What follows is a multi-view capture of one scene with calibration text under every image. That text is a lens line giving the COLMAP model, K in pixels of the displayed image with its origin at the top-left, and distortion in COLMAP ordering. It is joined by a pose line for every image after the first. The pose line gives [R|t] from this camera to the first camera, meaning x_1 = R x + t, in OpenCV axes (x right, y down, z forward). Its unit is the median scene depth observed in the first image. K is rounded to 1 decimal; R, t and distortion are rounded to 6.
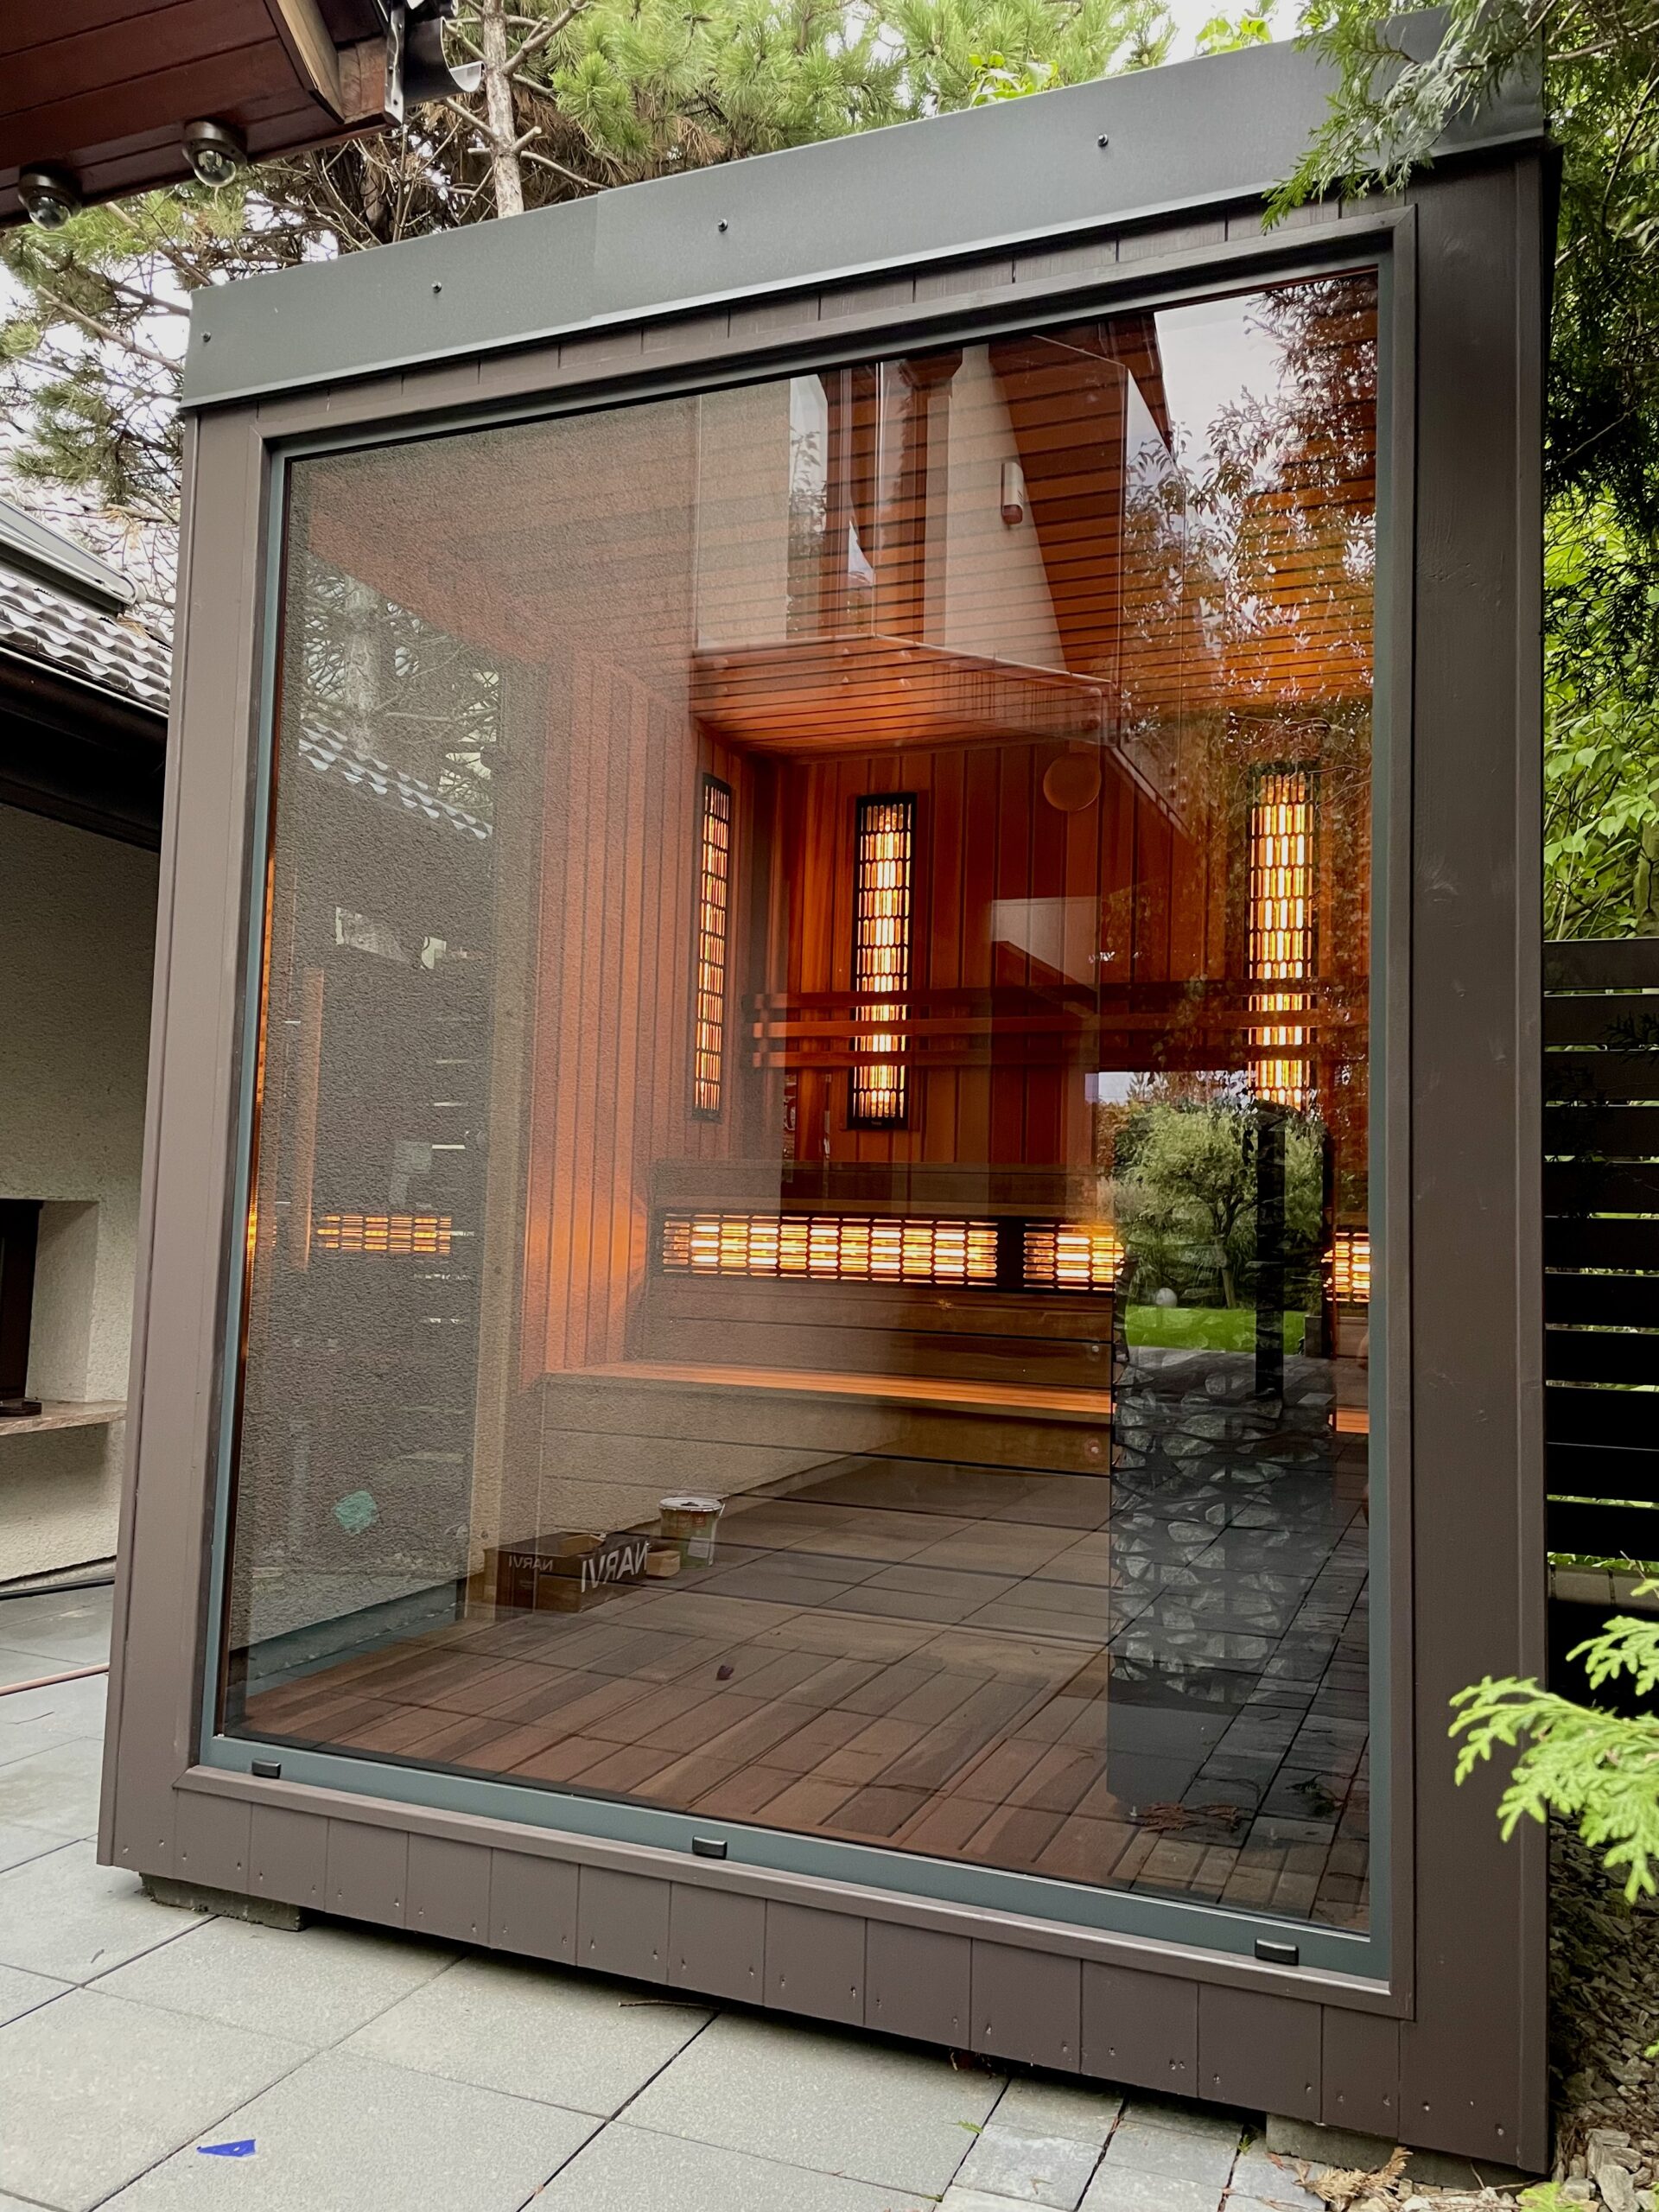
lens RADIAL K [[1664.3, 0, 831.7], [0, 1664.3, 1128.8], [0, 0, 1]] dist [-0.010340, -0.029767]
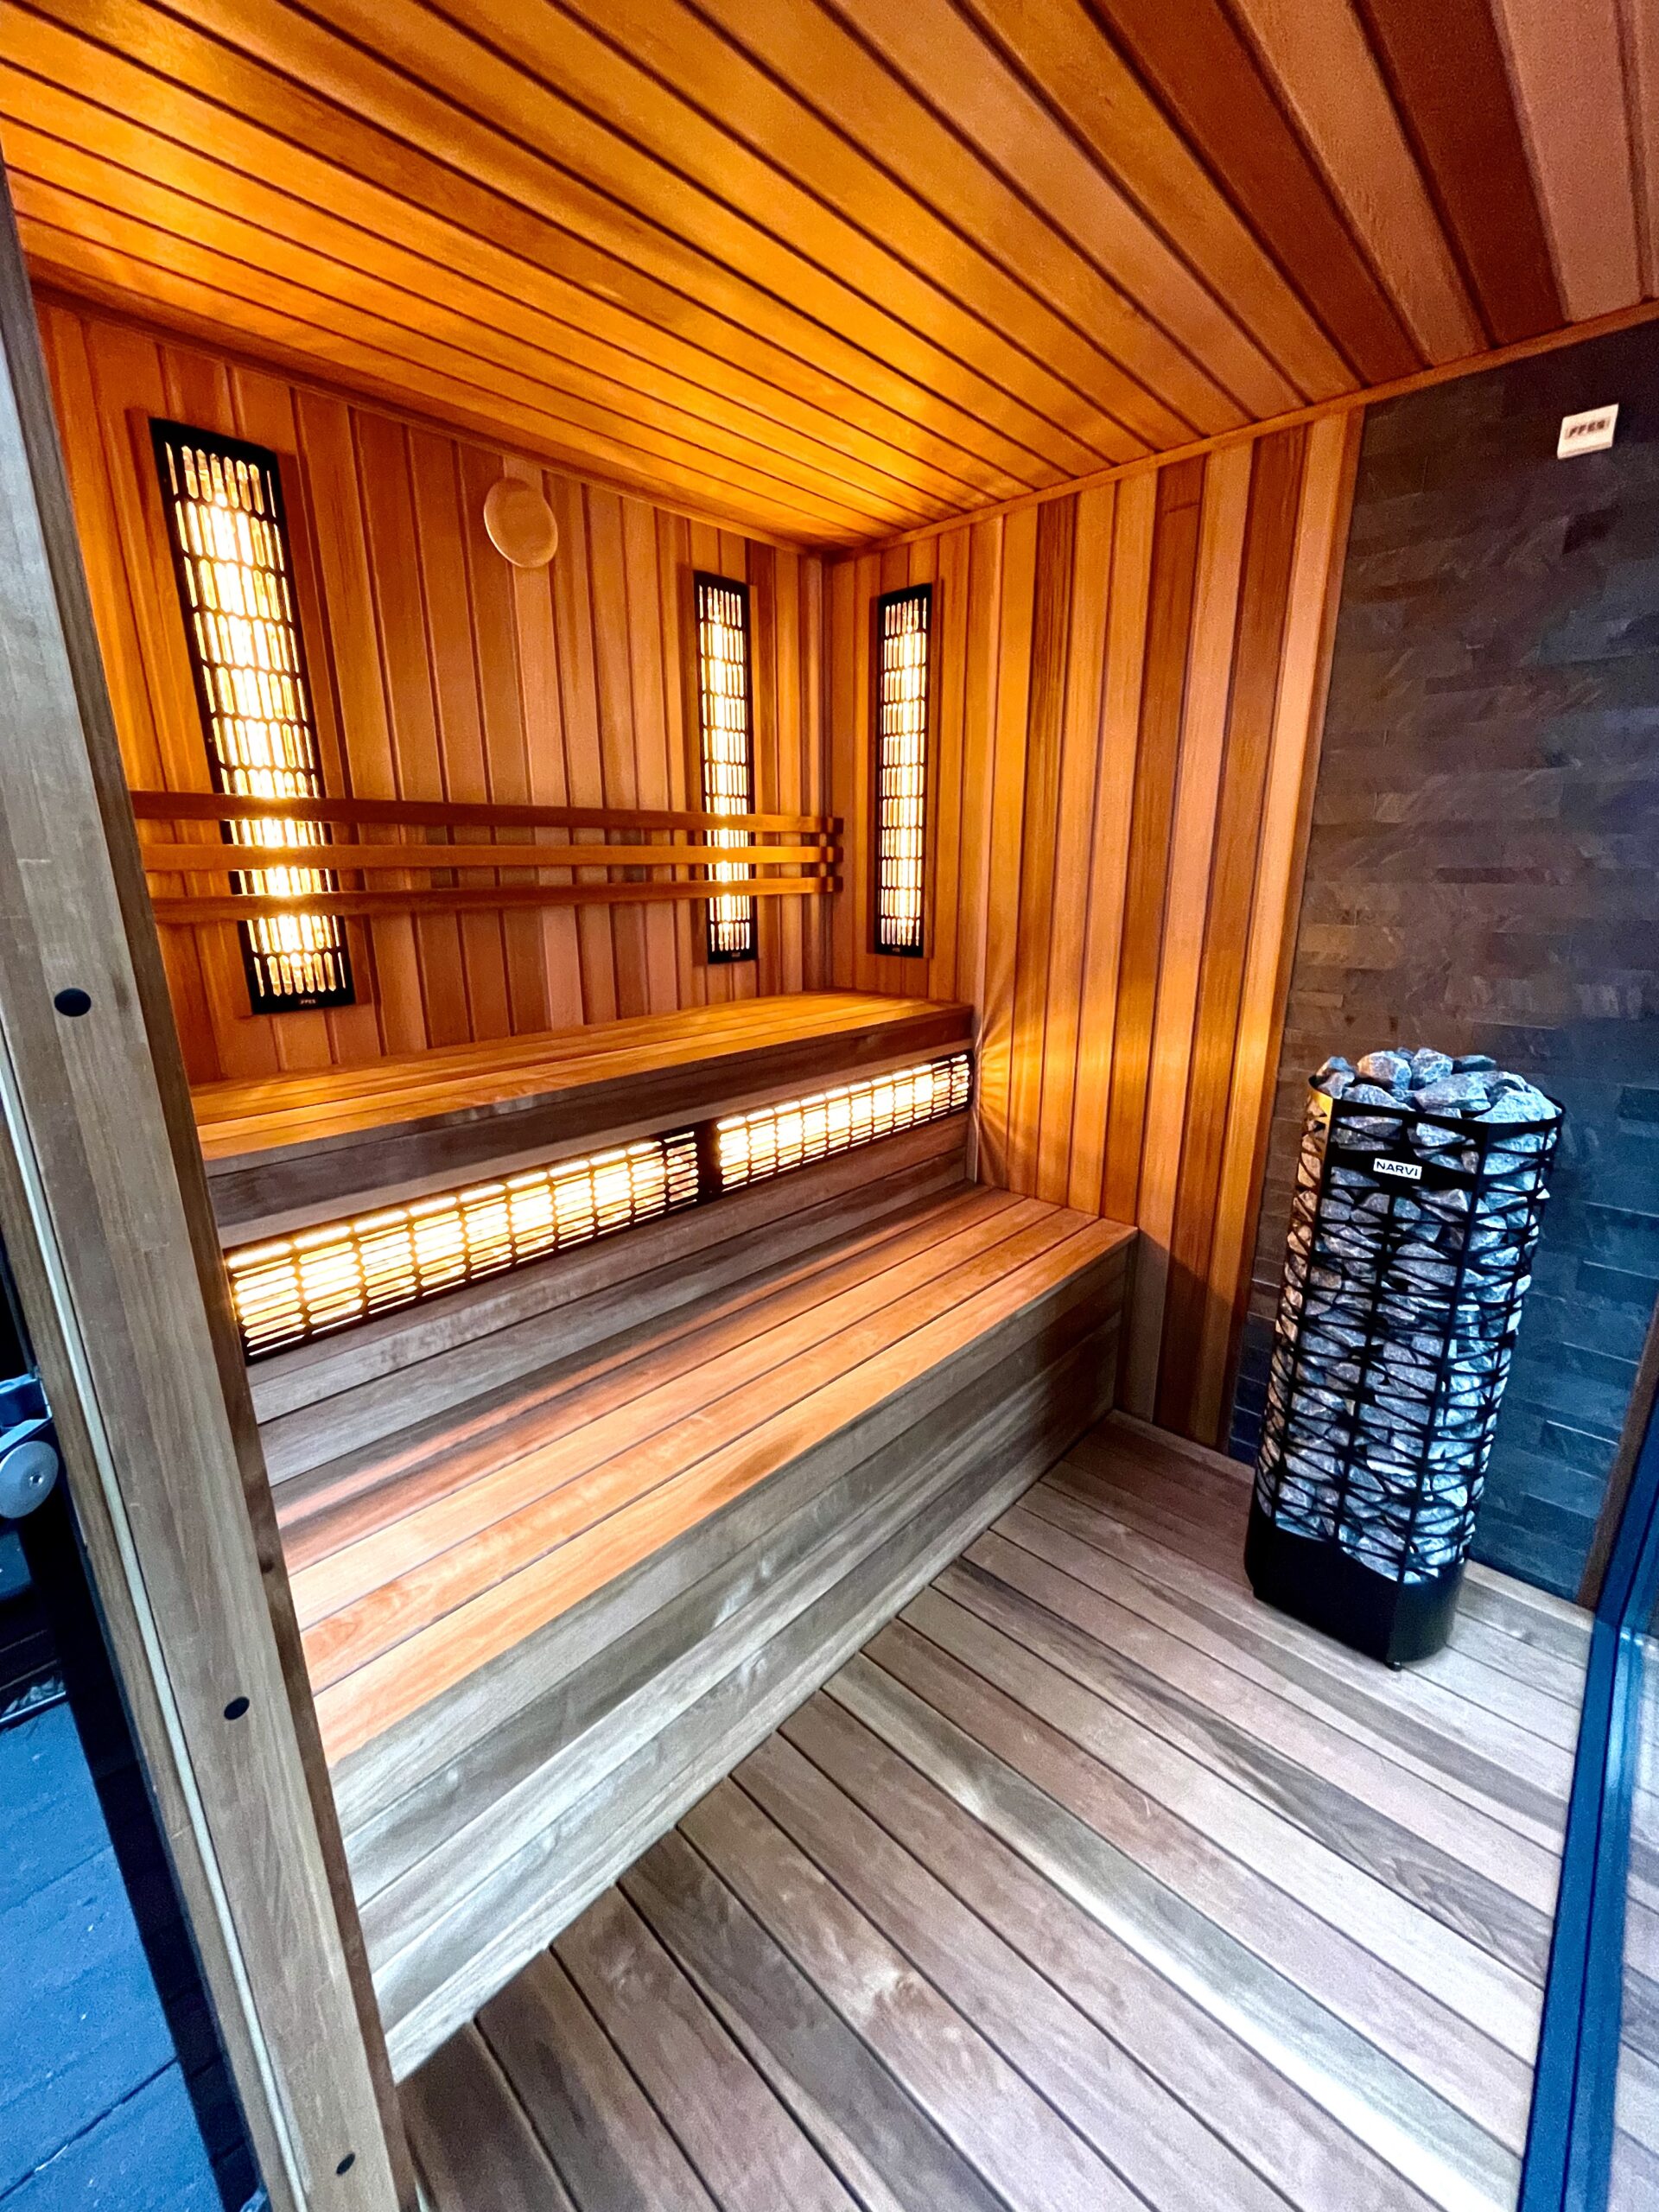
lens RADIAL K [[901.6, 0, 834.6], [0, 901.6, 1101.6], [0, 0, 1]] dist [-0.007251, 0.000084]
pose [[0.356529, -0.268955, 0.894735, -0.420125], [-0.041662, 0.952139, 0.302812, -0.150651], [-0.933355, -0.145237, 0.328260, 1.189307]]
